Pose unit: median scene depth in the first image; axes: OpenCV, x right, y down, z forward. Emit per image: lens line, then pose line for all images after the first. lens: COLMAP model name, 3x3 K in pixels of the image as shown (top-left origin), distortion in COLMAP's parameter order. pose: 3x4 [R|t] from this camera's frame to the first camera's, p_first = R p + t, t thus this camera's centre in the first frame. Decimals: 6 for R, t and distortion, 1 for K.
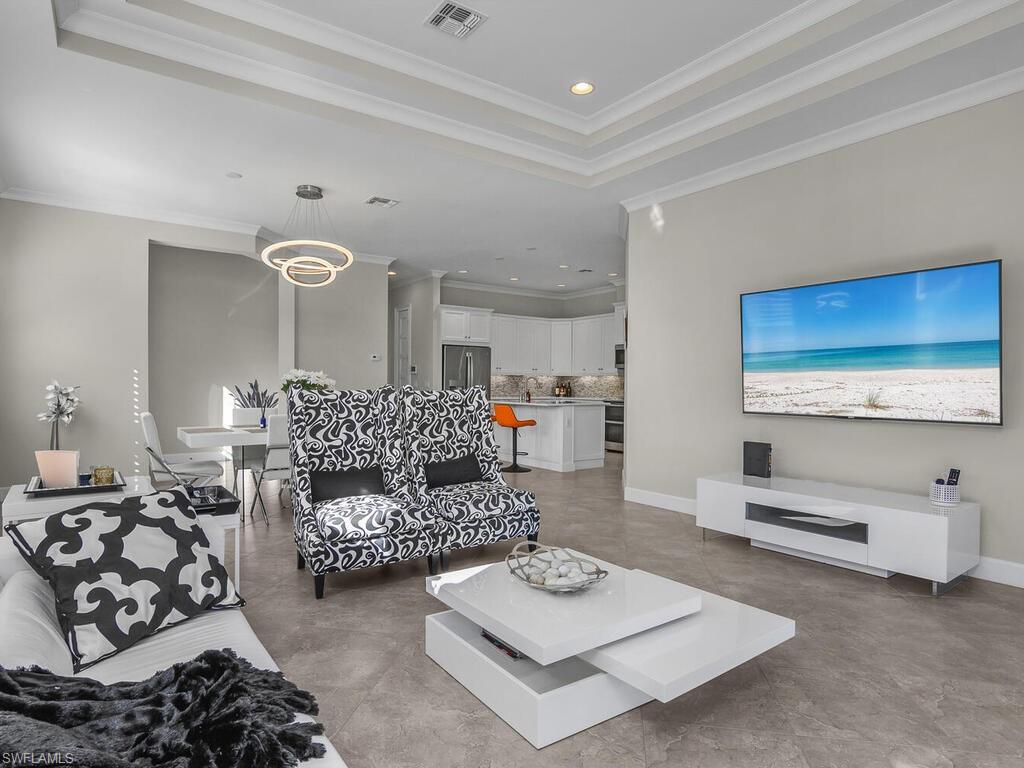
lens RADIAL K [[593.1, 0, 512.0], [0, 593.1, 384.0], [0, 0, 1]] dist [-0.003242, 0.000519]
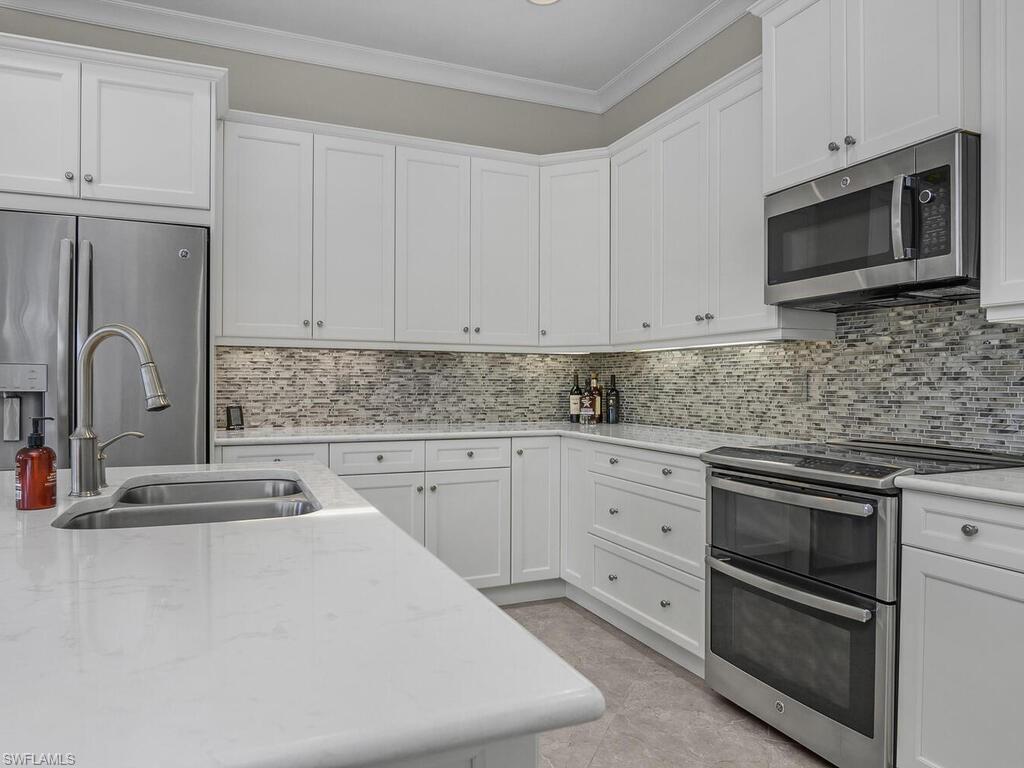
lens RADIAL K [[693.0, 0, 505.2], [0, 693.0, 386.0], [0, 0, 1]] dist [-0.006538, -0.000974]
pose [[0.976318, -0.004309, -0.216297, 0.135210], [0.004374, 0.999990, -0.000181, 0.002673], [0.216296, -0.000770, 0.976328, 0.733875]]
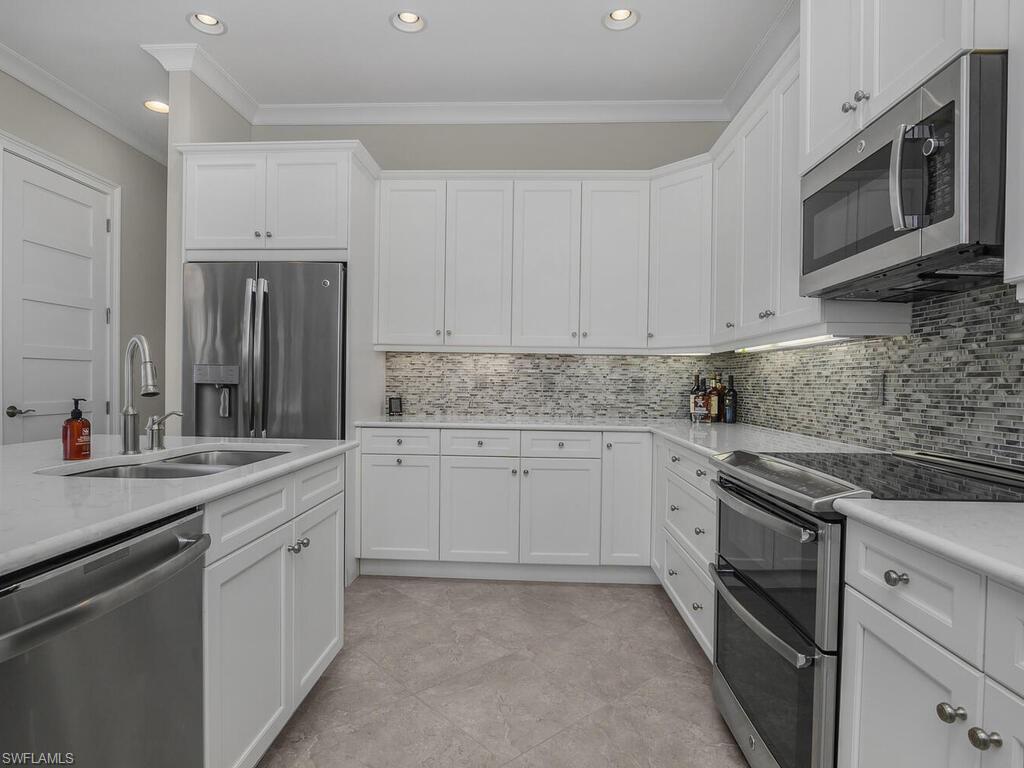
lens RADIAL K [[572.2, 0, 503.6], [0, 572.2, 388.0], [0, 0, 1]] dist [-0.002021, 0.001234]
pose [[0.783442, 0.009979, -0.621384, 0.213520], [-0.008687, 0.999949, 0.005105, 0.003313], [0.621404, 0.001399, 0.783489, 0.791205]]
